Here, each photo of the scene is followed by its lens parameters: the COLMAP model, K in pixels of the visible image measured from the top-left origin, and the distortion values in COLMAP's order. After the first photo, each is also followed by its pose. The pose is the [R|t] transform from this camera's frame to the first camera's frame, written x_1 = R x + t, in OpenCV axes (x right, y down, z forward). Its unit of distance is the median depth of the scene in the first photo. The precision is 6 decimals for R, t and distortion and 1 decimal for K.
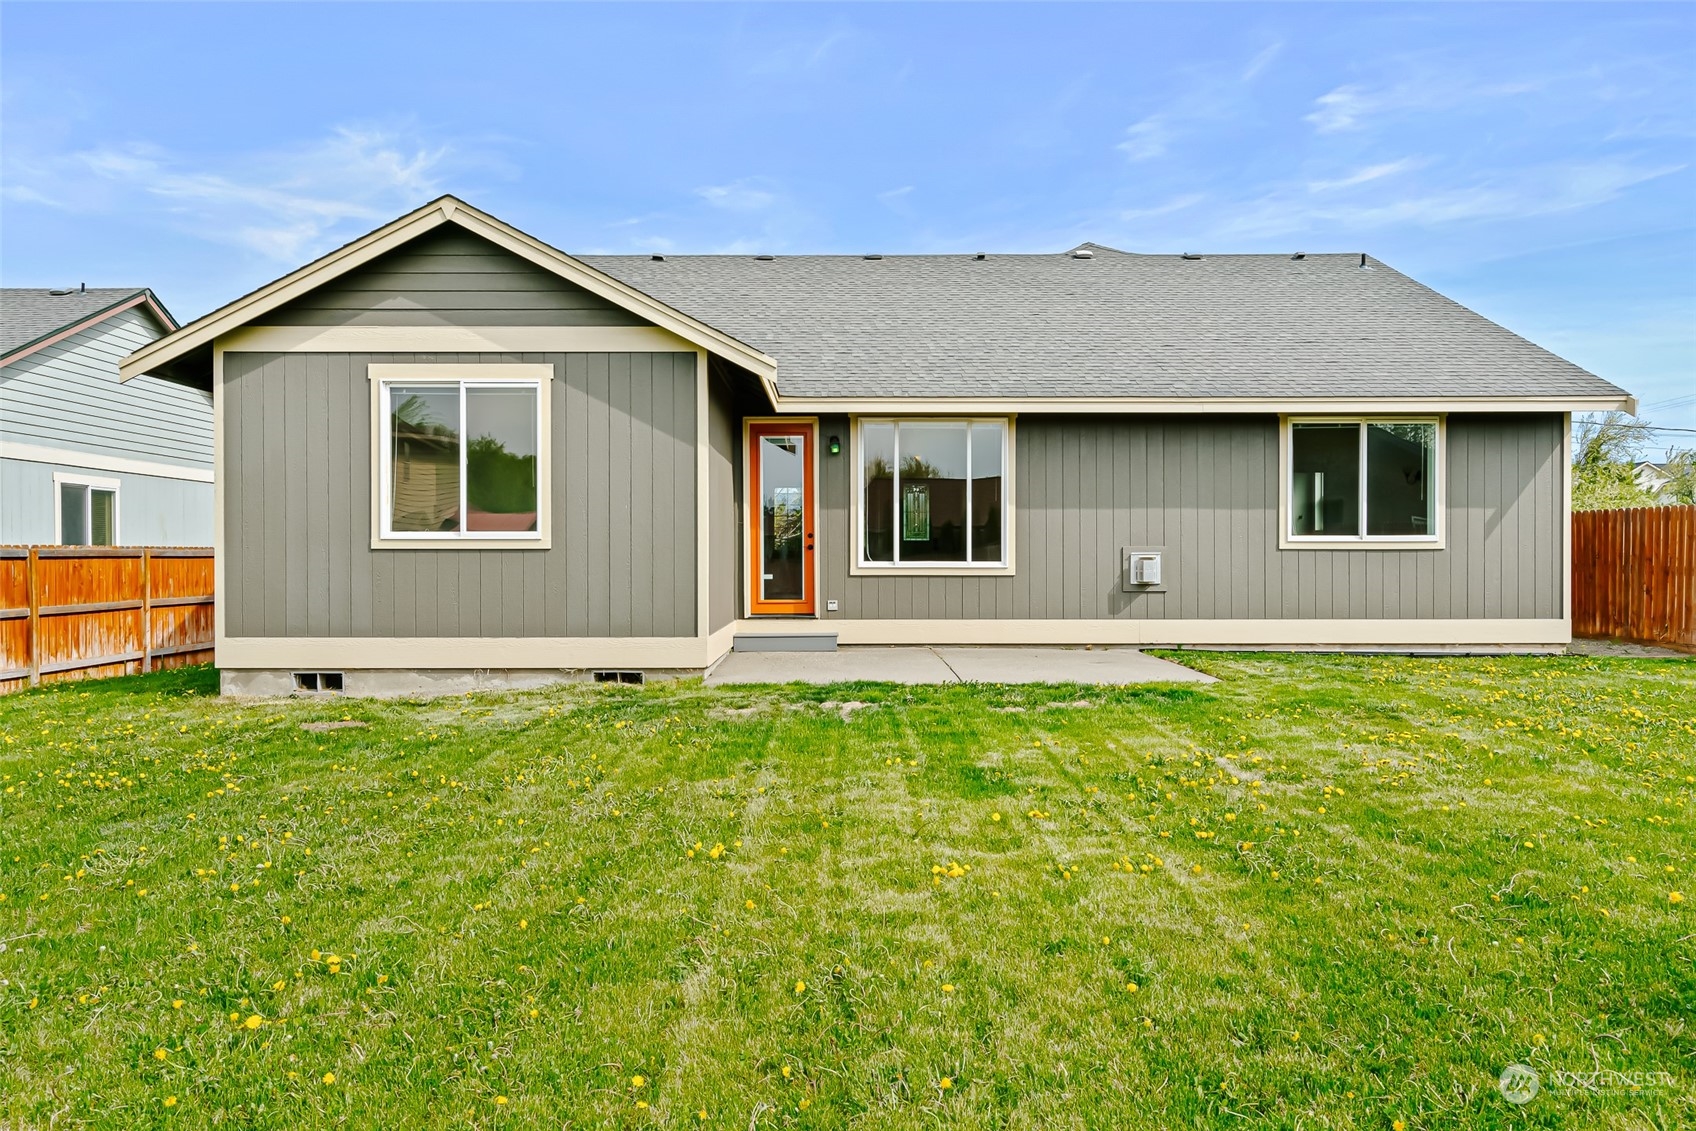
lens RADIAL K [[1144.7, 0, 845.8], [0, 1144.7, 565.8], [0, 0, 1]] dist [0.013941, -0.000731]
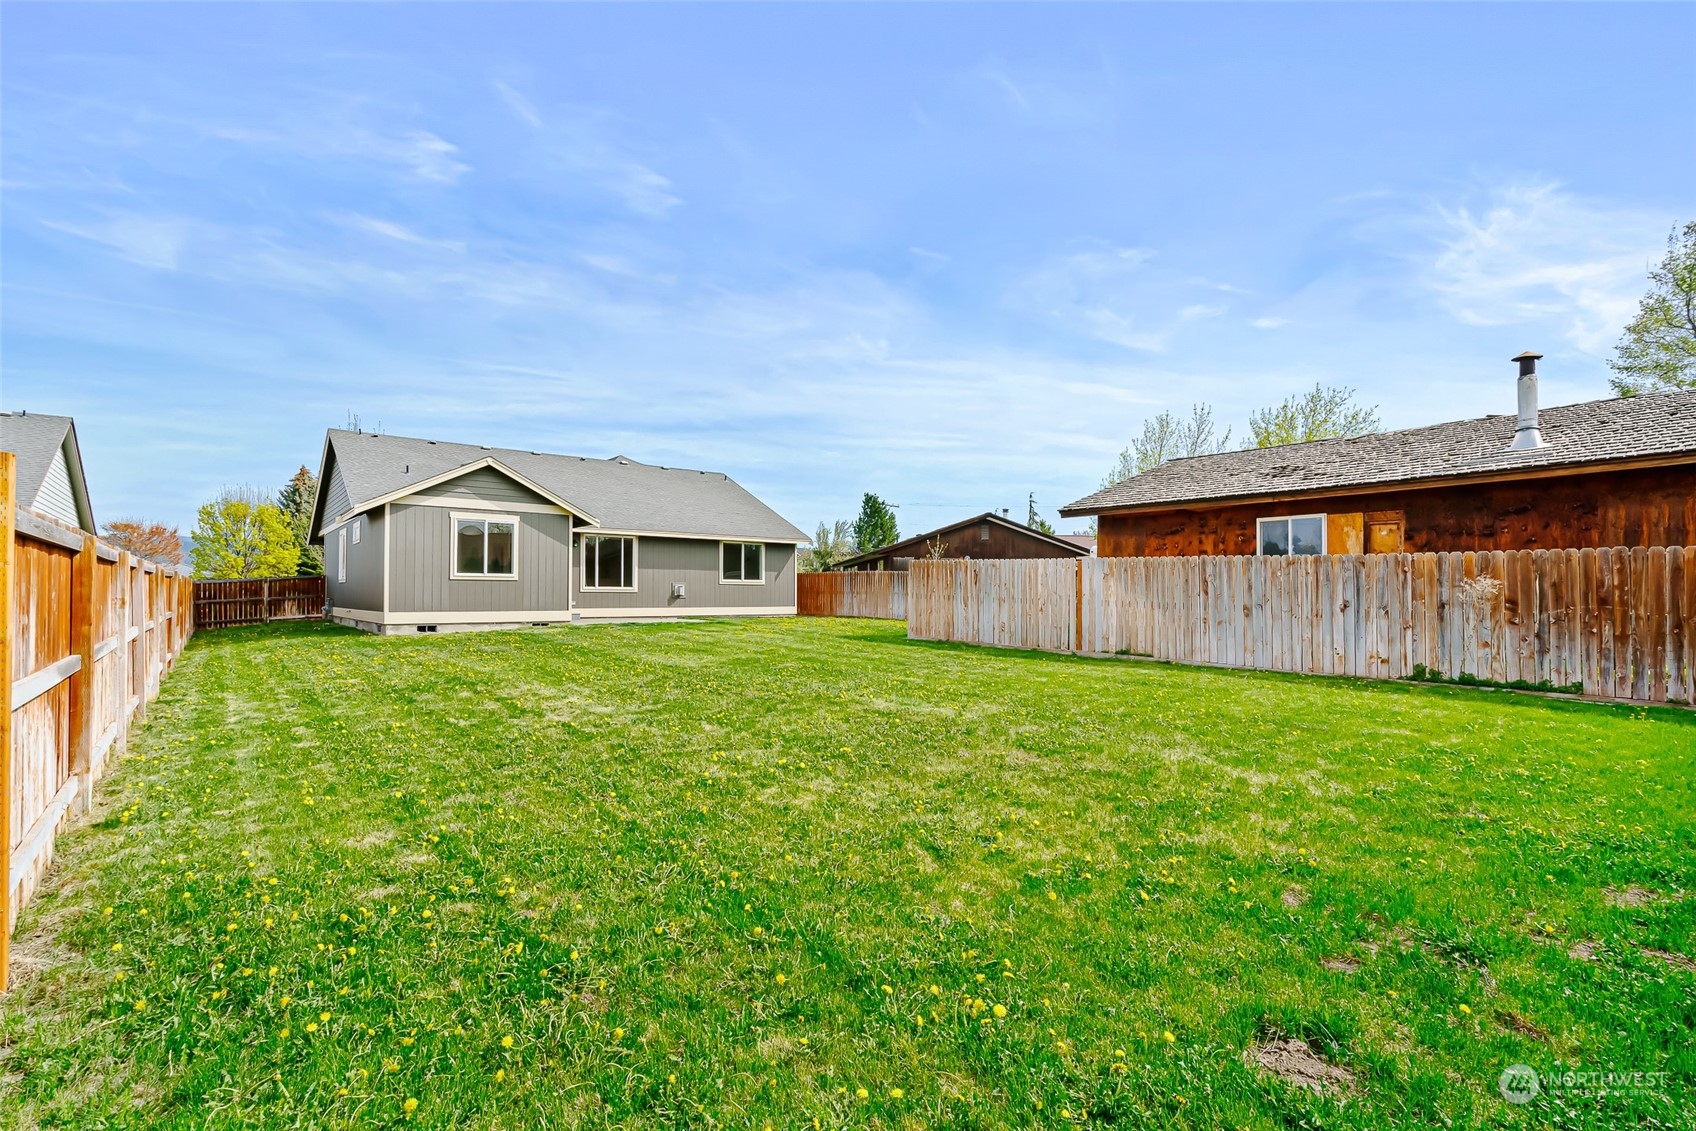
lens RADIAL K [[773.3, 0, 848.3], [0, 773.3, 582.8], [0, 0, 1]] dist [-0.010078, 0.001323]
pose [[0.763552, 0.012877, 0.645618, -0.705741], [0.001523, 0.999762, -0.021742, 0.028272], [-0.645745, 0.017585, 0.763351, -0.813258]]
